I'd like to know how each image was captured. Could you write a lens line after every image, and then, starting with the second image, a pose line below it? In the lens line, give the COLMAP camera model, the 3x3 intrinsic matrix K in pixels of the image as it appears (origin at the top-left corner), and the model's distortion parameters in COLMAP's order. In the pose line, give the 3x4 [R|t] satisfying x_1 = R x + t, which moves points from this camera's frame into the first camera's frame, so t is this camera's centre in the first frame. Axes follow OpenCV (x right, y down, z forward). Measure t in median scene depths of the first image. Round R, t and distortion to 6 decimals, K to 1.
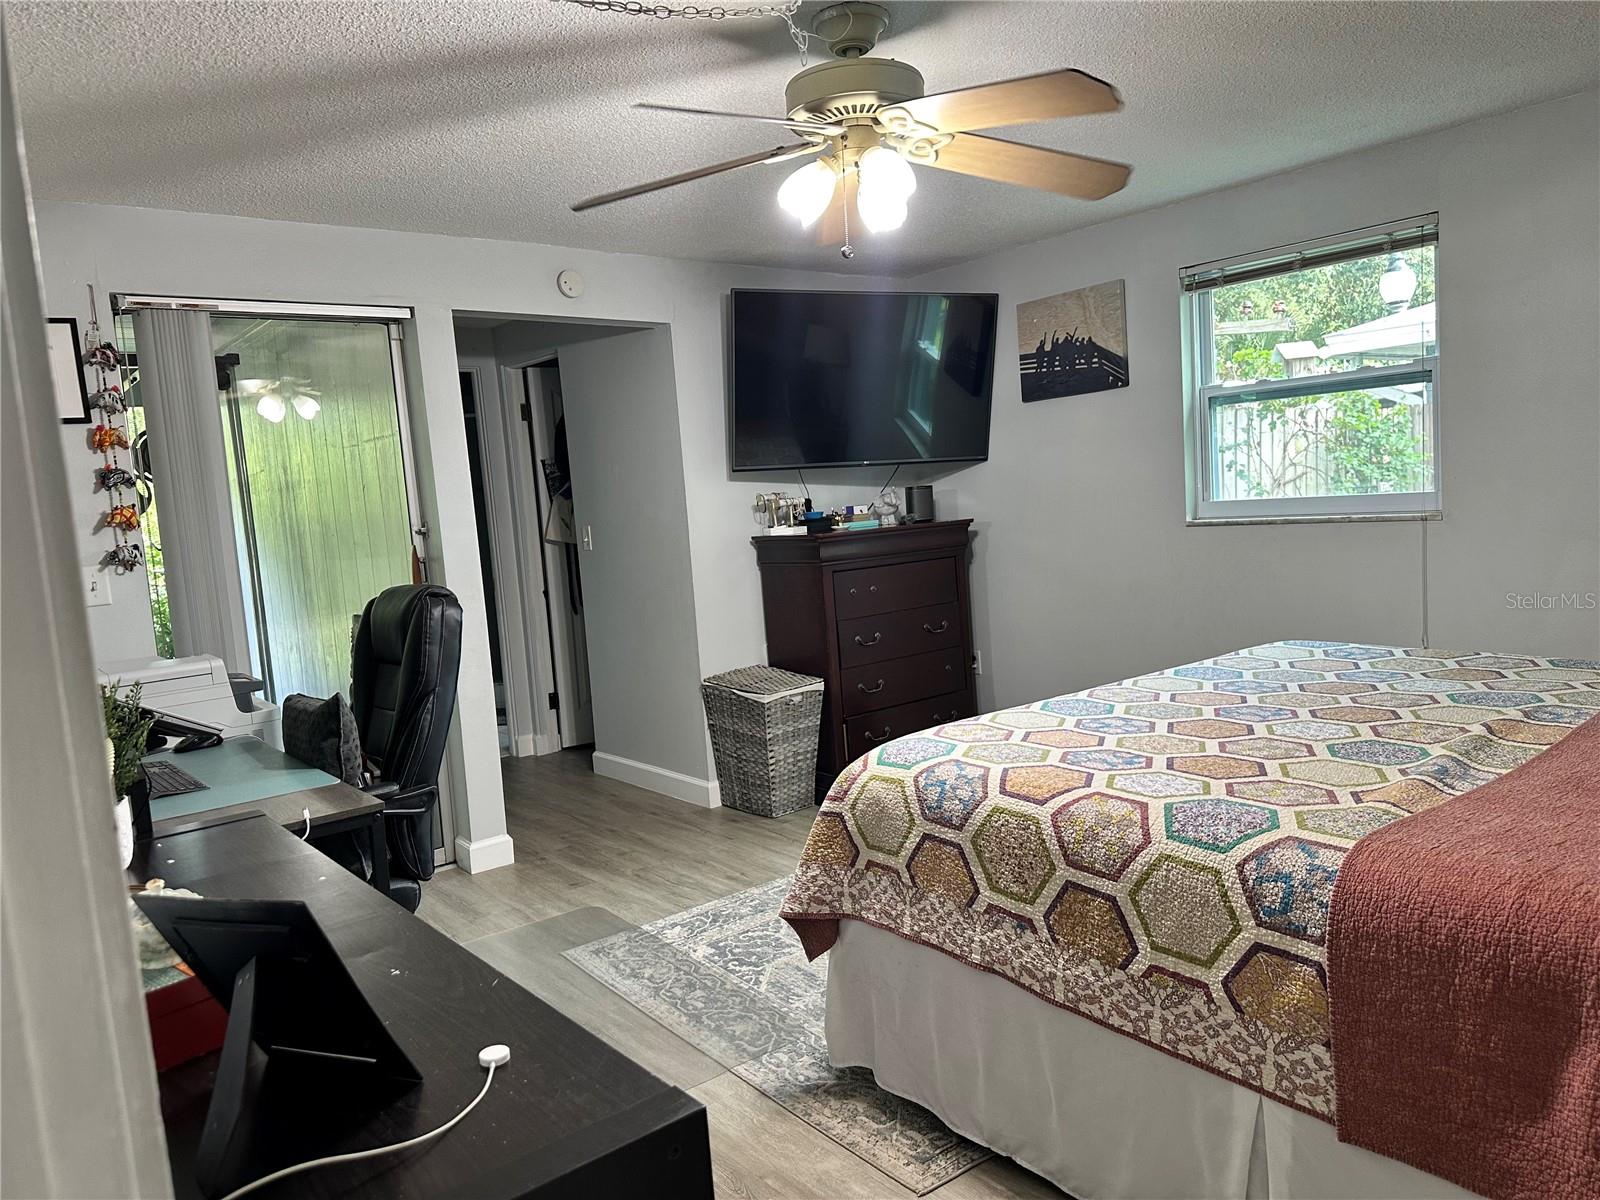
lens RADIAL K [[1137.1, 0, 805.3], [0, 1137.1, 608.0], [0, 0, 1]] dist [0.108000, -0.007970]
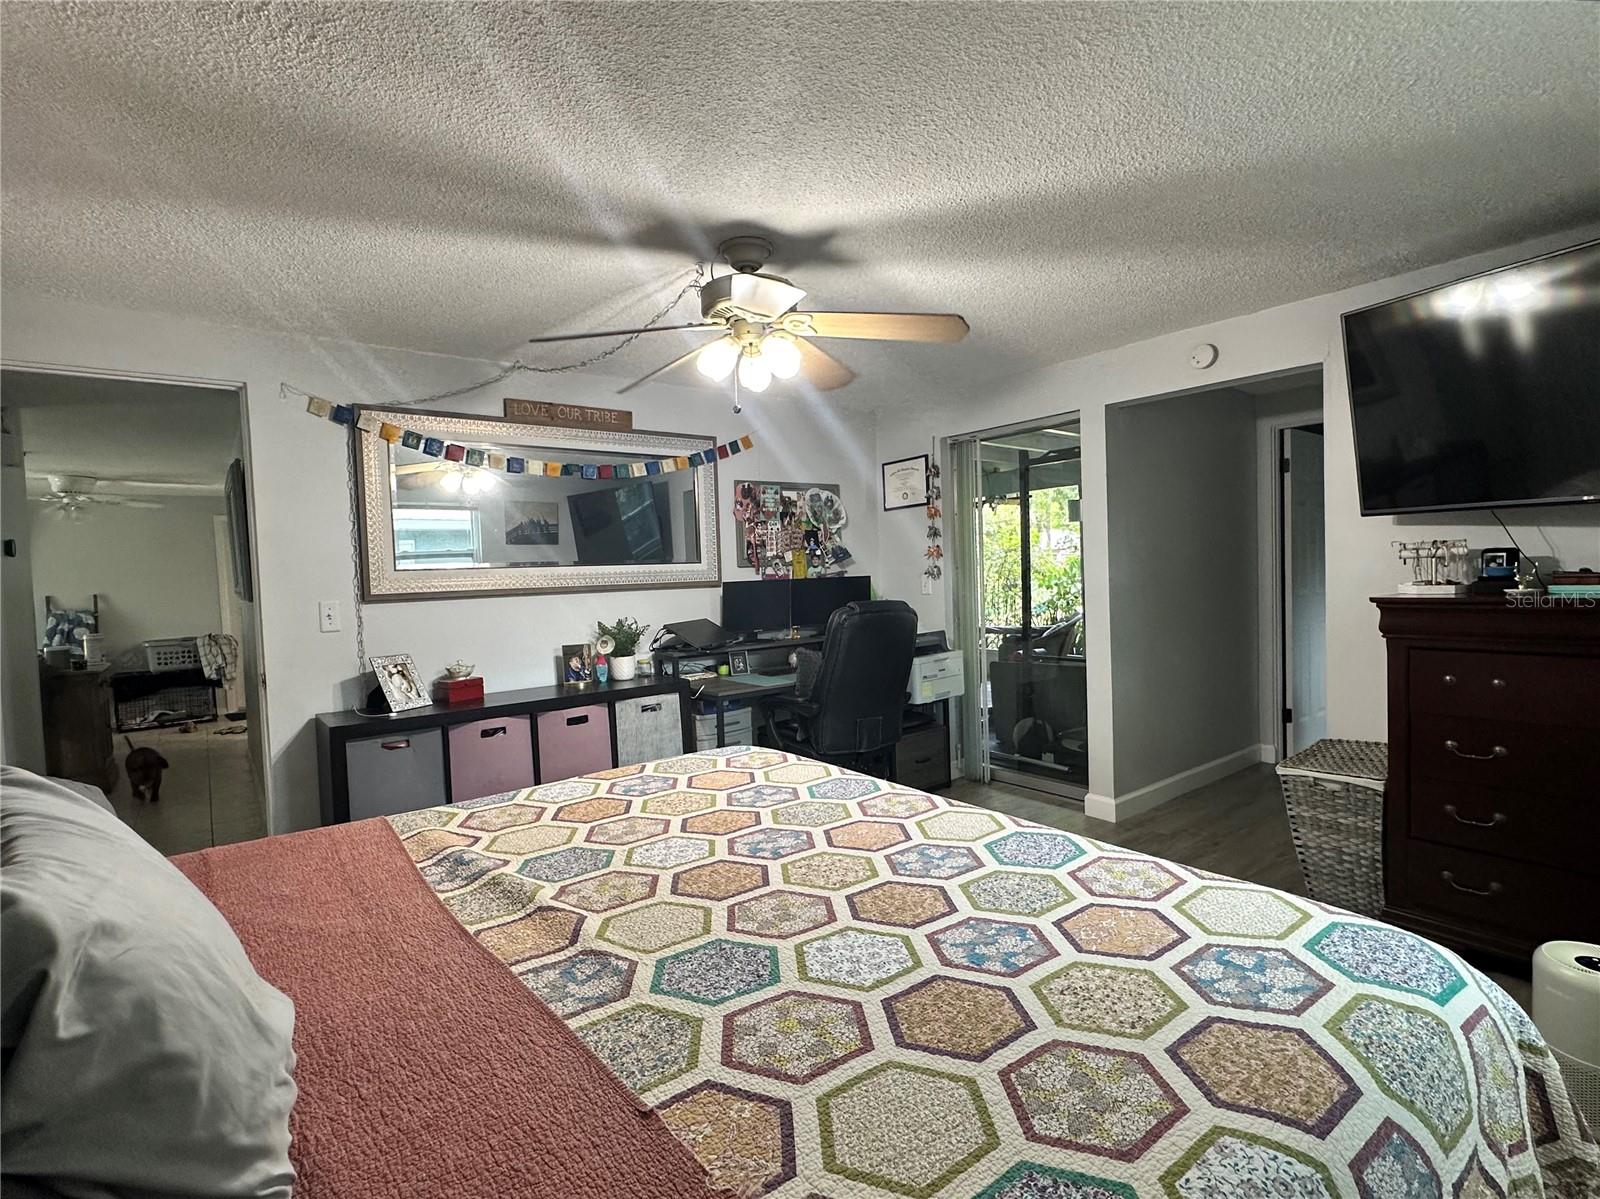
lens RADIAL K [[756.6, 0, 810.7], [0, 756.6, 603.7], [0, 0, 1]] dist [-0.001134, -0.000920]
pose [[-0.007771, 0.115747, -0.993248, 0.803297], [-0.068035, 0.990915, 0.116008, -0.140229], [0.997653, 0.068477, 0.000175, 0.893913]]
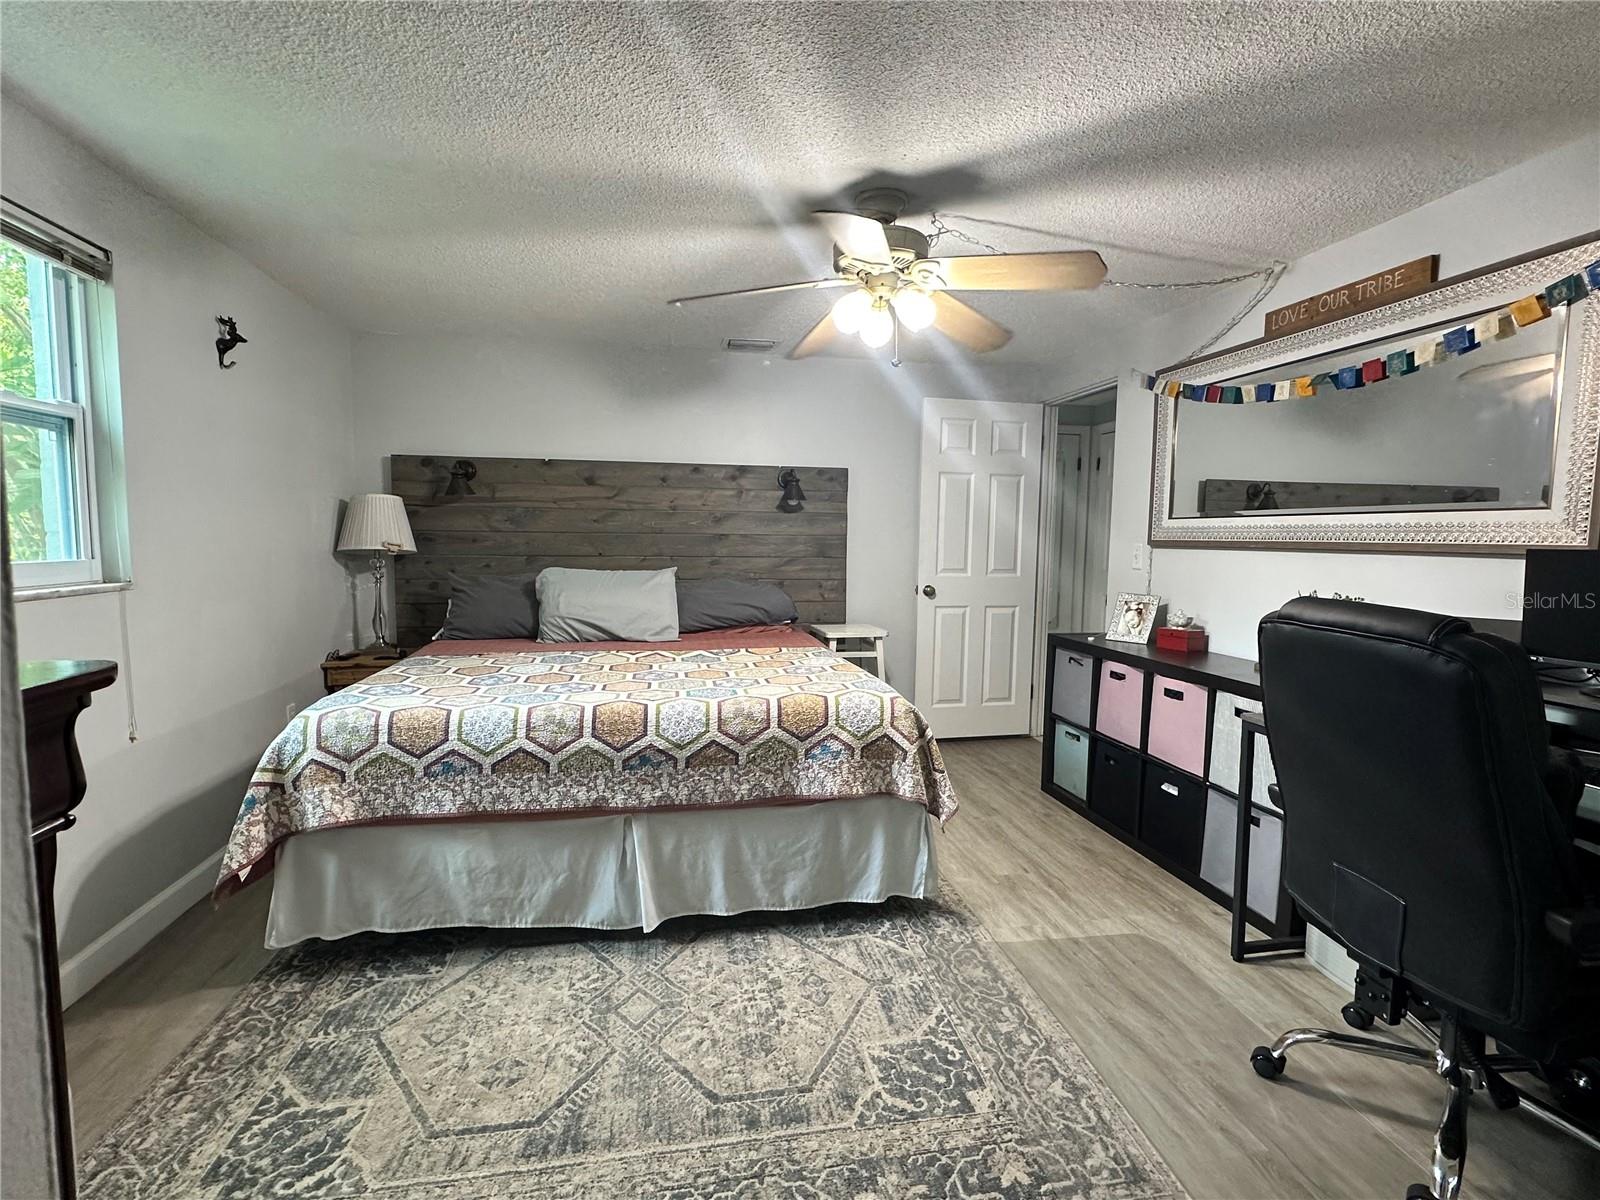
lens RADIAL K [[756.6, 0, 806.8], [0, 756.6, 603.1], [0, 0, 1]] dist [-0.001134, -0.000920]
pose [[-0.888190, 0.019943, 0.459044, -0.242266], [0.098960, 0.983914, 0.148729, -0.123022], [-0.448693, 0.177527, -0.875876, 1.556135]]
